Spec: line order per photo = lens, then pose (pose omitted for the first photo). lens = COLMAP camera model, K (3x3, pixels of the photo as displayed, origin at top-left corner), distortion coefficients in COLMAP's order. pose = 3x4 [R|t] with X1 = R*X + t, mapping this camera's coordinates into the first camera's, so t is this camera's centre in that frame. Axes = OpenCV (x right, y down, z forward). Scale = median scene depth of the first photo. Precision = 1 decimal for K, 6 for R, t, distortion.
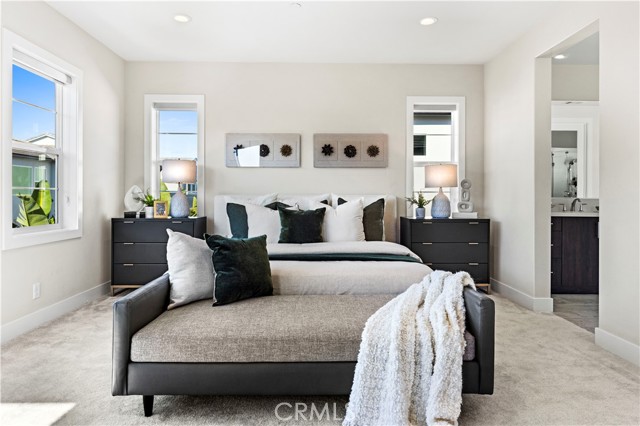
lens RADIAL K [[411.7, 0, 323.0], [0, 411.7, 197.1], [0, 0, 1]] dist [-0.007576, -0.001134]
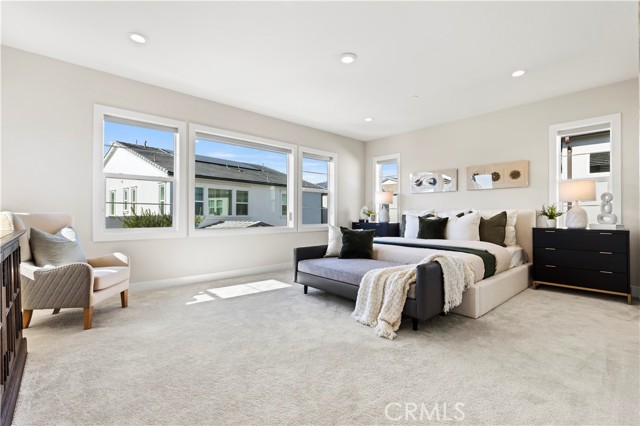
lens RADIAL K [[292.5, 0, 319.7], [0, 292.5, 213.2], [0, 0, 1]] dist [0.002820, 0.000192]
pose [[0.649192, -0.003537, -0.760616, 0.453414], [0.002030, 0.999994, -0.002917, 0.010503], [0.760621, 0.000350, 0.649196, -0.061428]]
